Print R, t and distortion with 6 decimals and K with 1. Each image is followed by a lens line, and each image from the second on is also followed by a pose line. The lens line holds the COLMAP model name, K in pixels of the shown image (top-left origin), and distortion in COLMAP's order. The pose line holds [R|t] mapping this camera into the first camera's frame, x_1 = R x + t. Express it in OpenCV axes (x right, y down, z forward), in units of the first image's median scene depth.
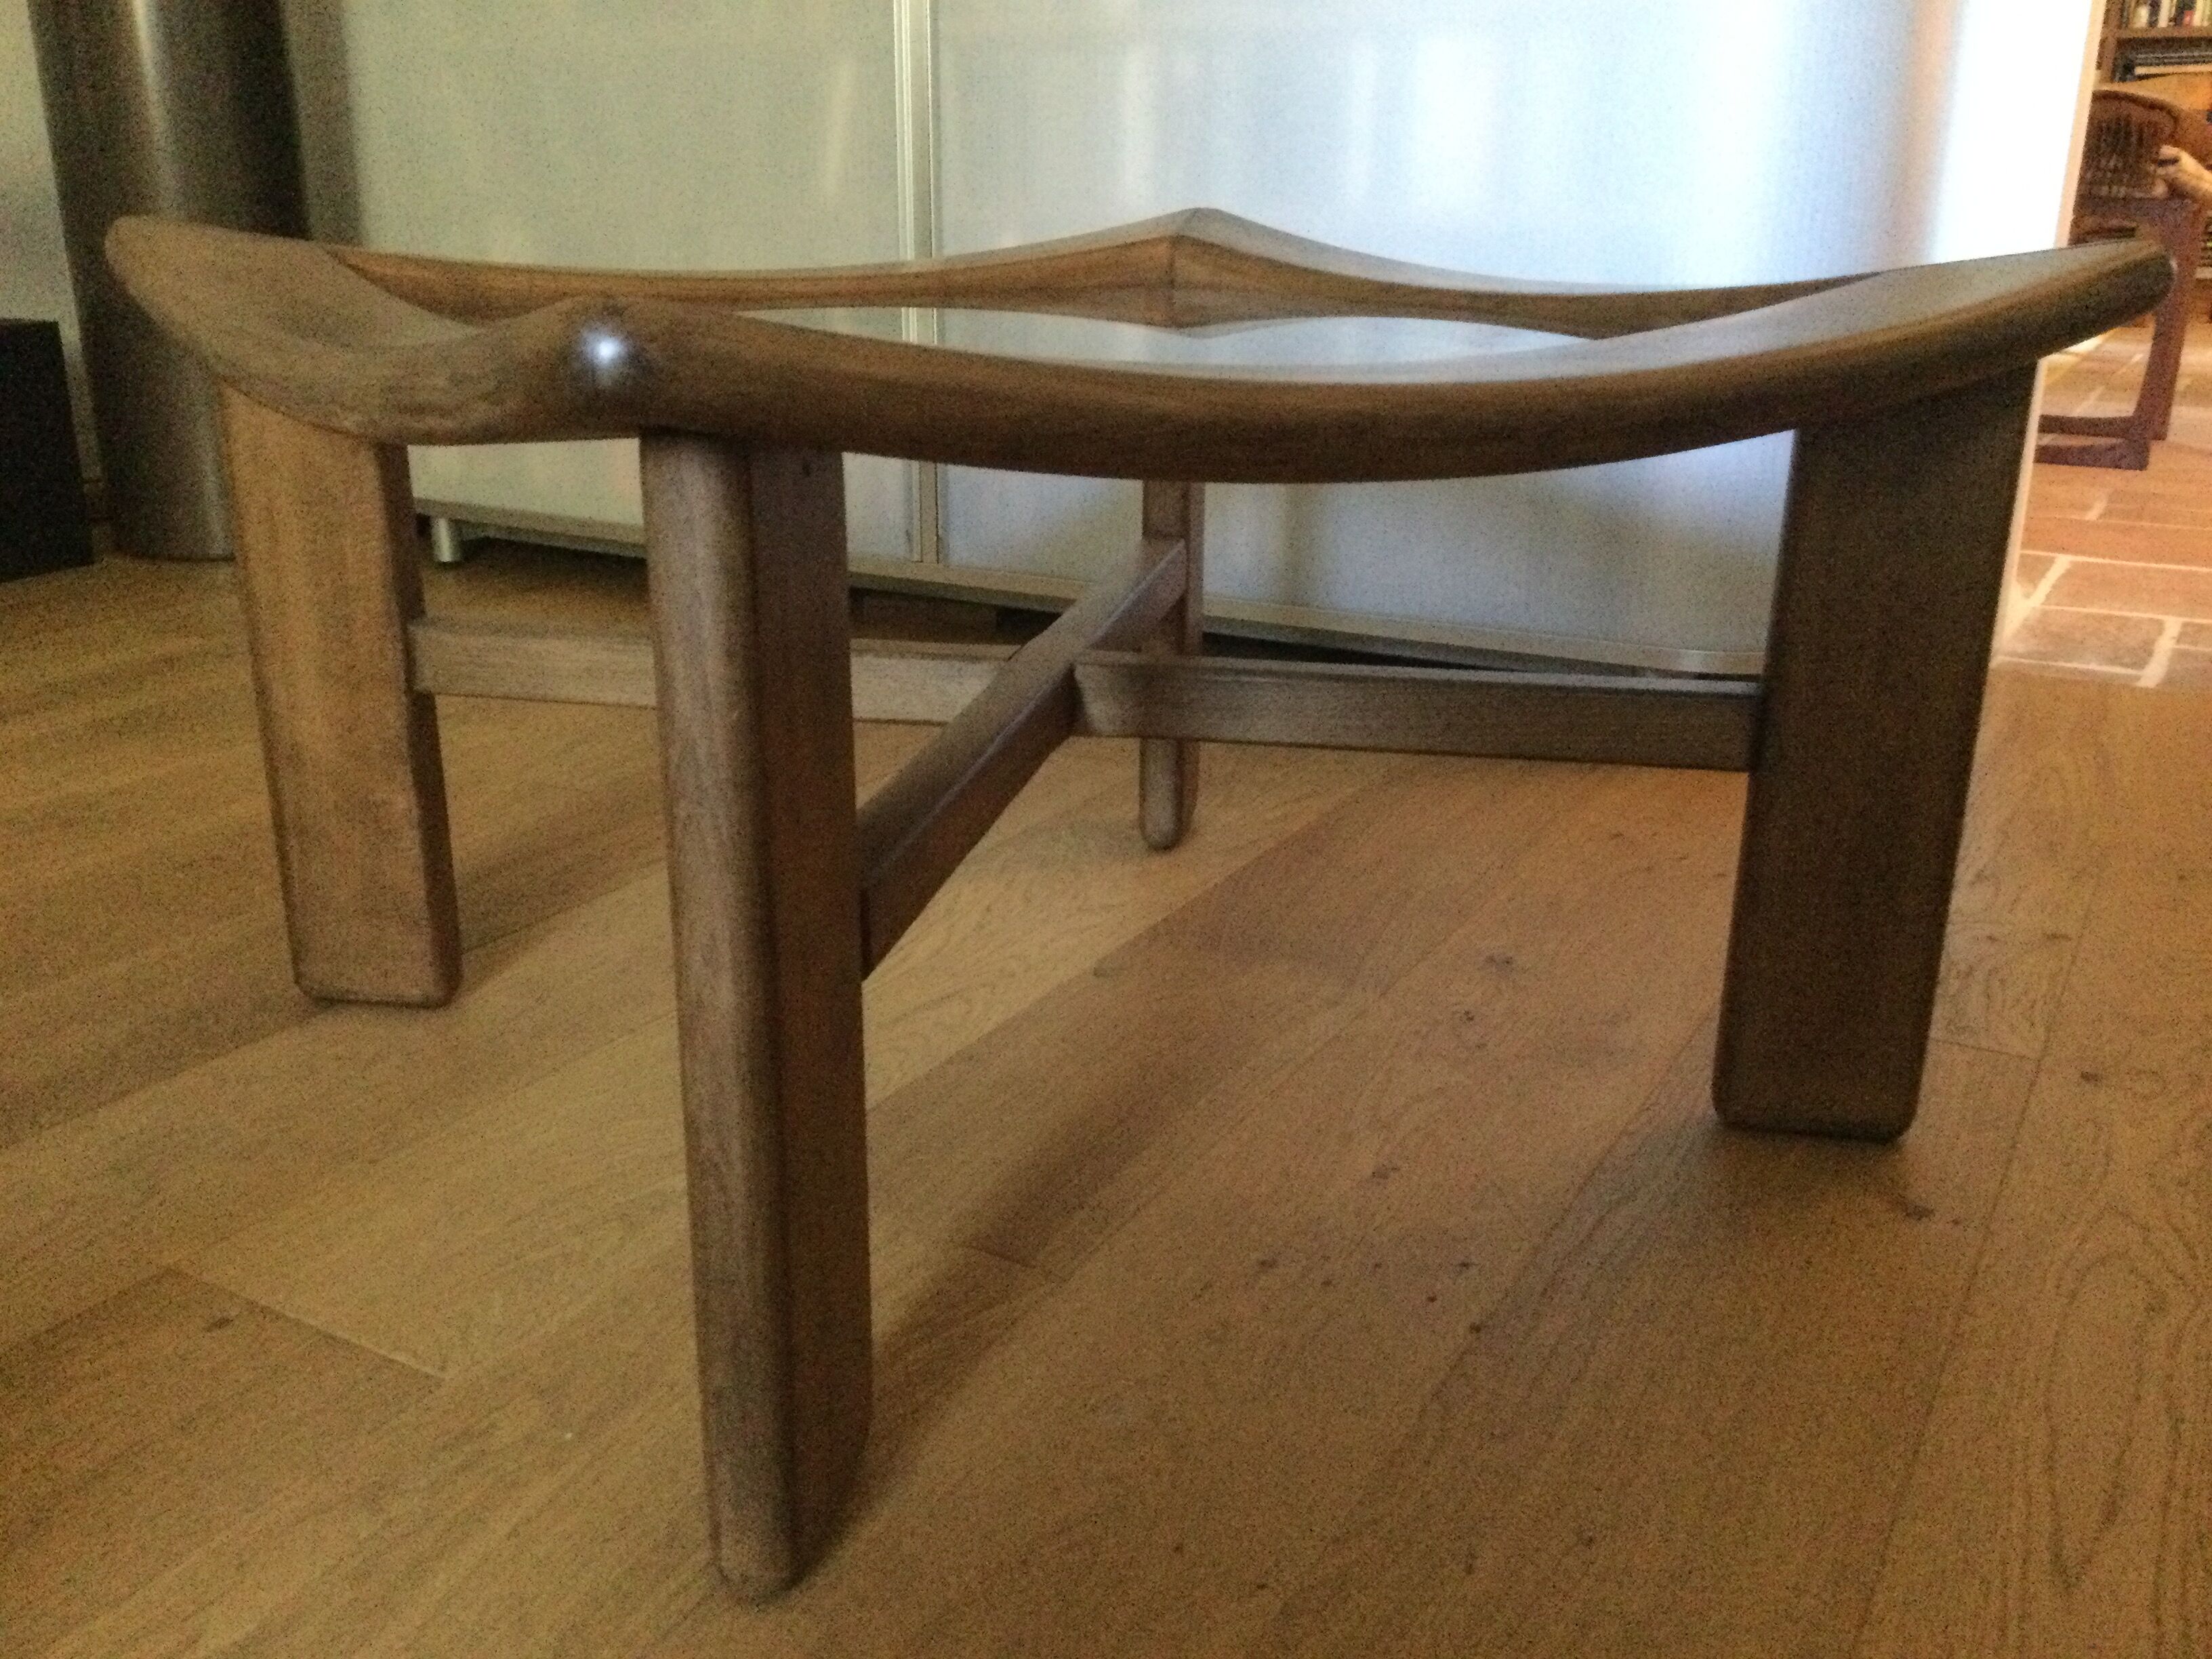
lens RADIAL K [[2012.7, 0, 1093.3], [0, 2012.7, 832.9], [0, 0, 1]] dist [0.012554, 0.000000]
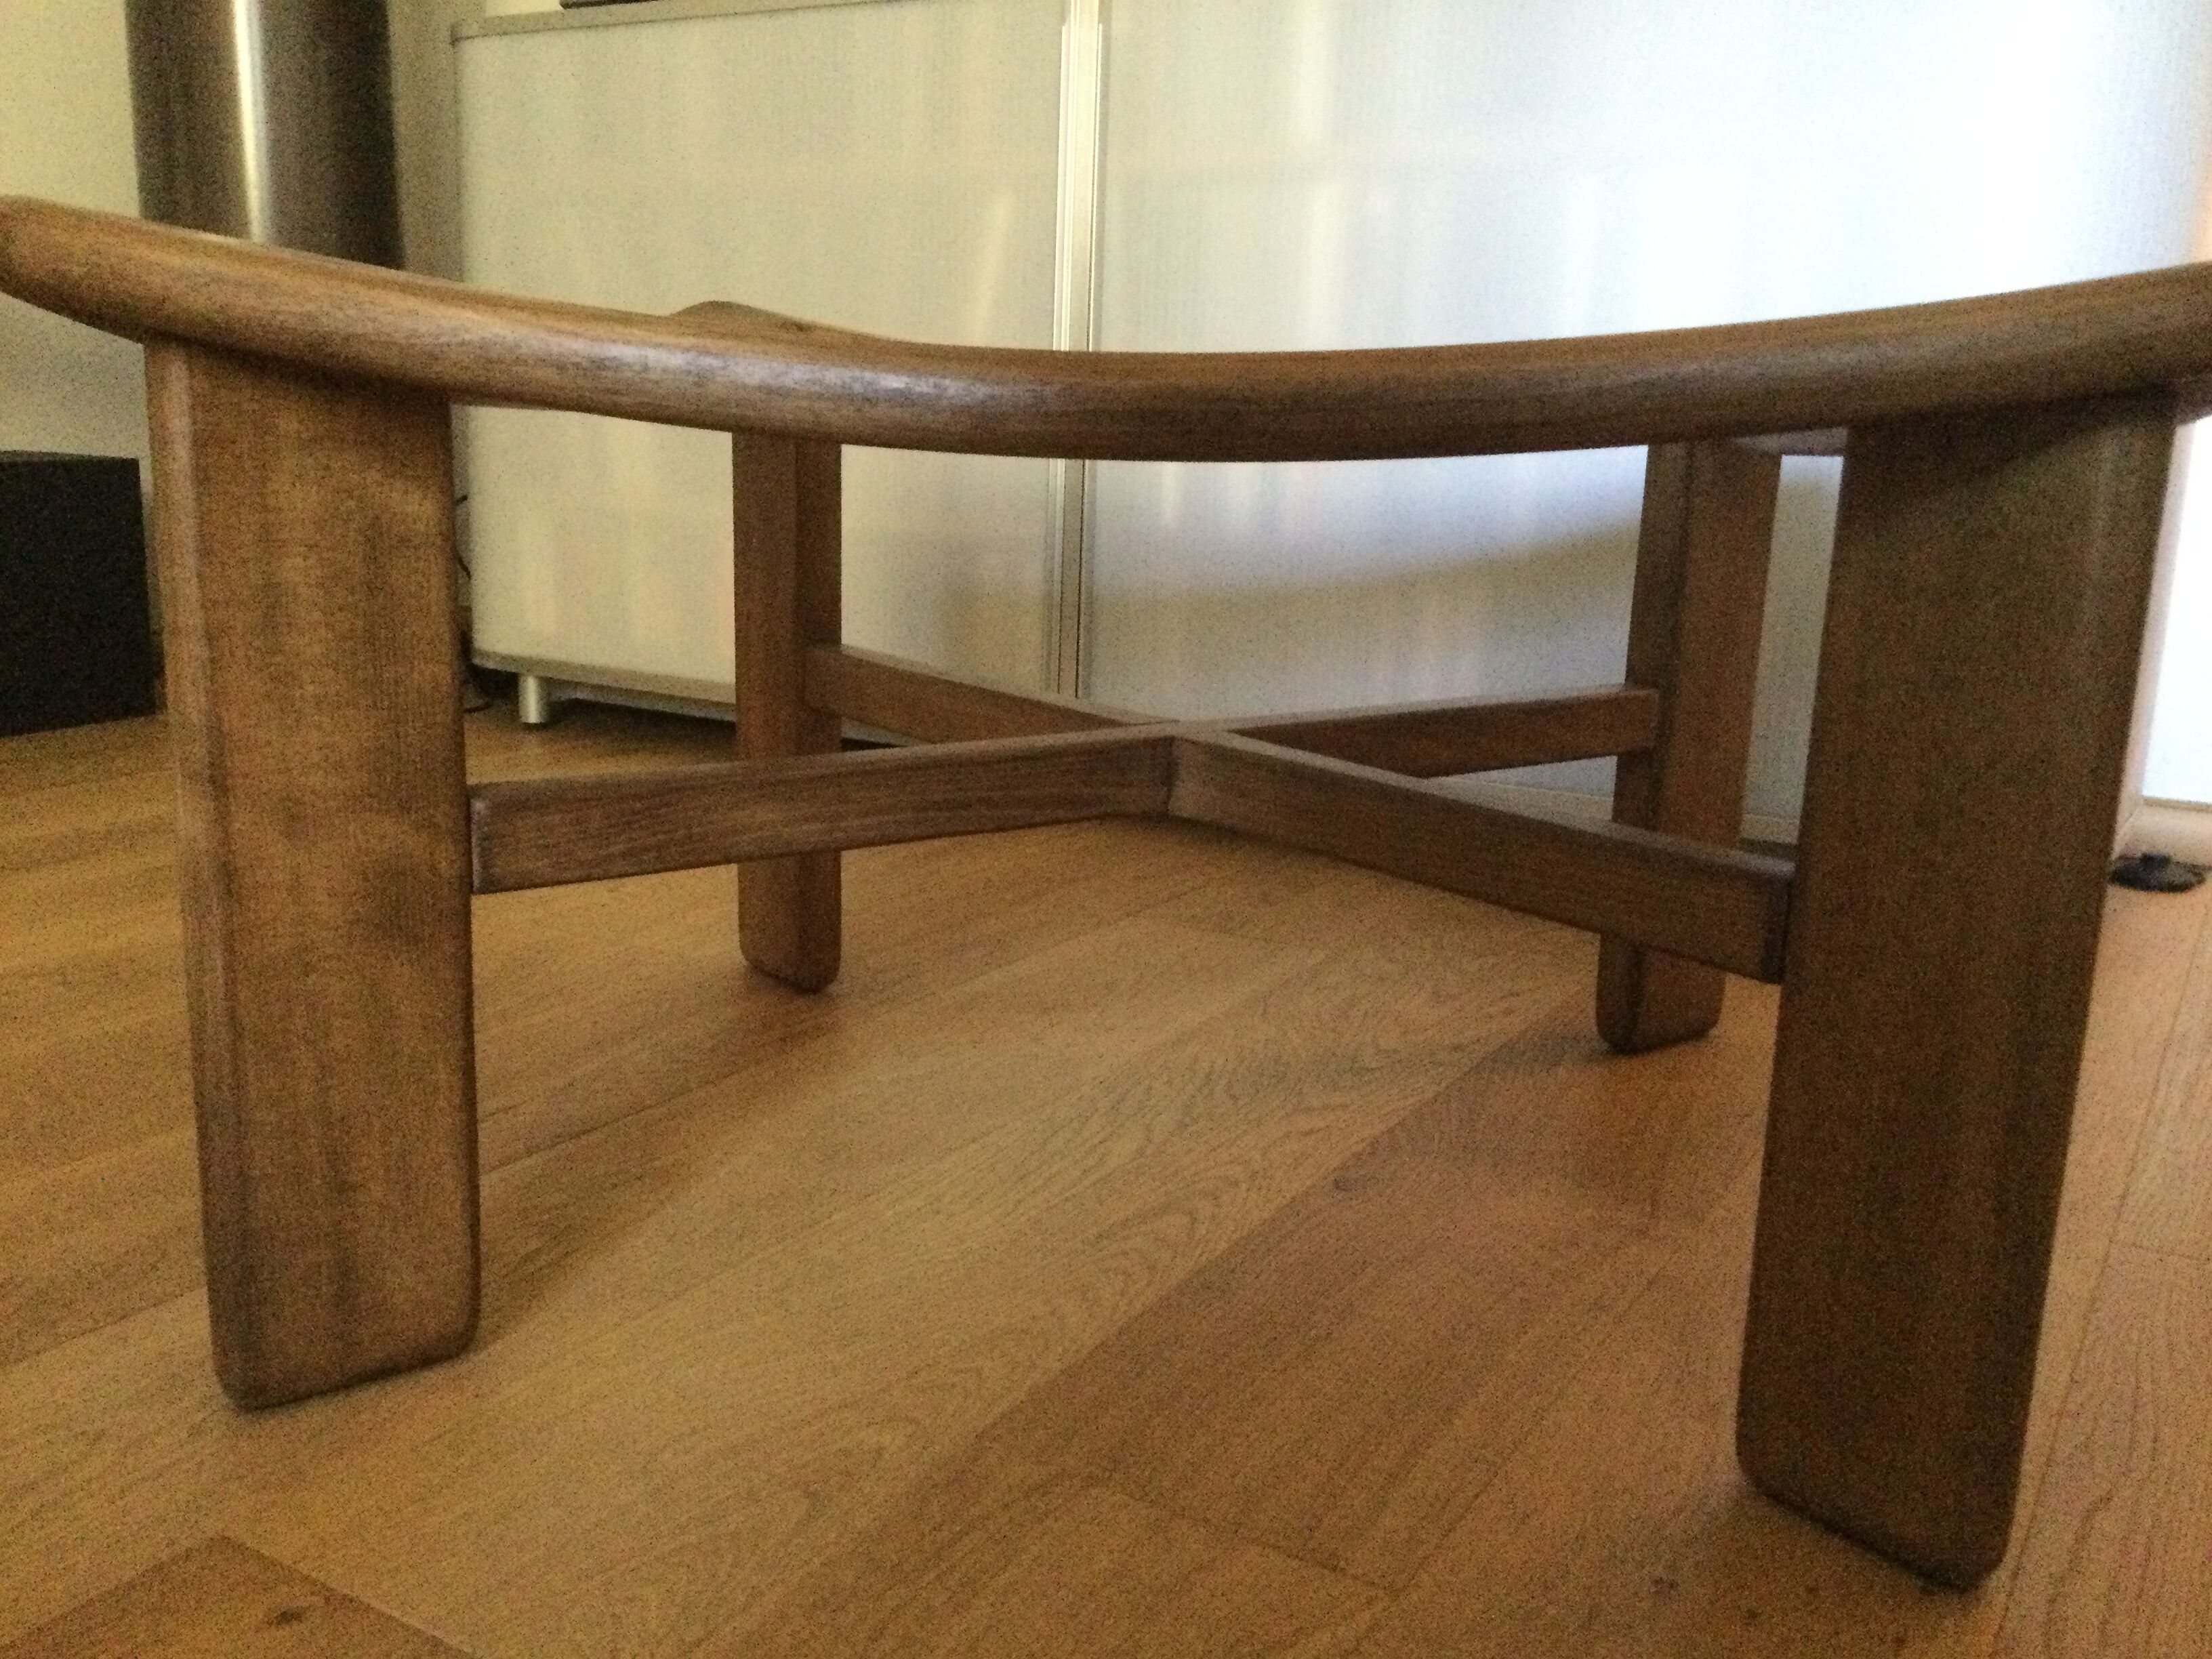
lens RADIAL K [[2012.7, 0, 1089.4], [0, 2012.7, 839.9], [0, 0, 1]] dist [0.012554, 0.000000]
pose [[0.999437, 0.029047, -0.016781, -0.106369], [-0.030640, 0.994088, -0.104161, 0.020694], [0.013656, 0.104617, 0.994419, 0.187246]]
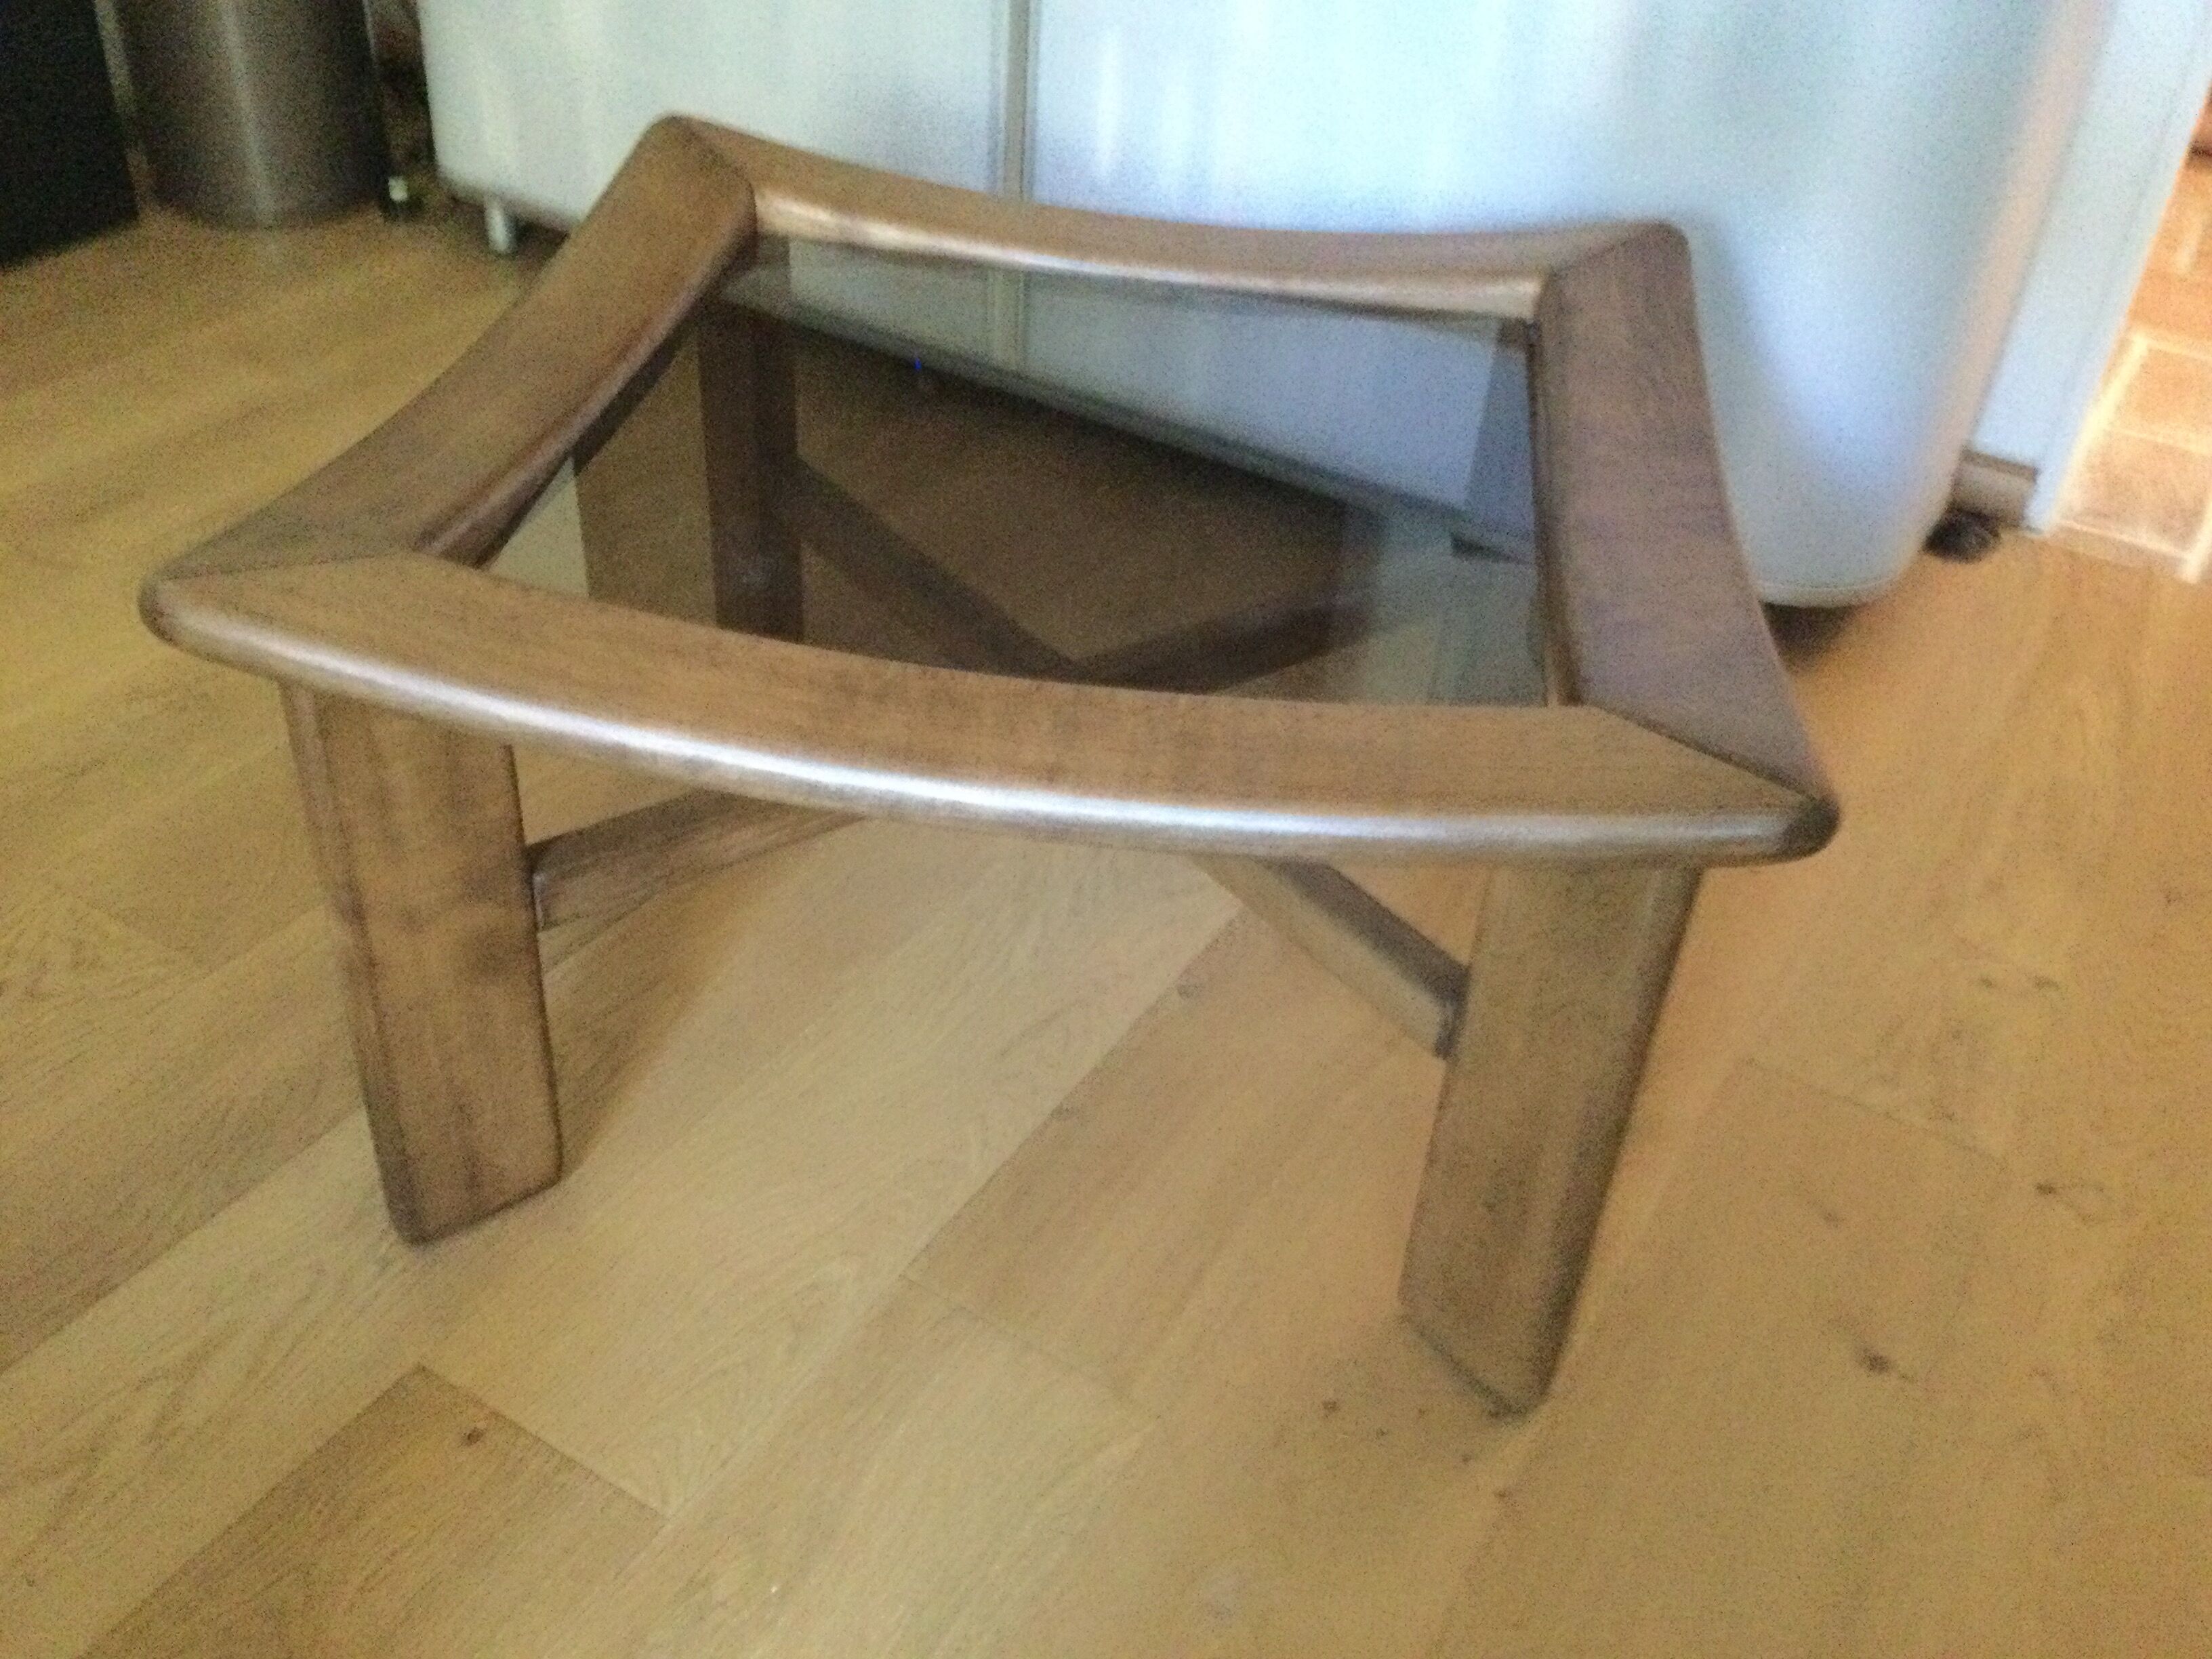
lens RADIAL K [[2012.7, 0, 1089.7], [0, 2012.7, 840.5], [0, 0, 1]] dist [0.012554, 0.000000]
pose [[0.998332, 0.055931, 0.014284, -0.081276], [-0.057649, 0.953182, 0.296850, -0.396374], [0.002988, -0.297178, 0.954817, -0.043792]]
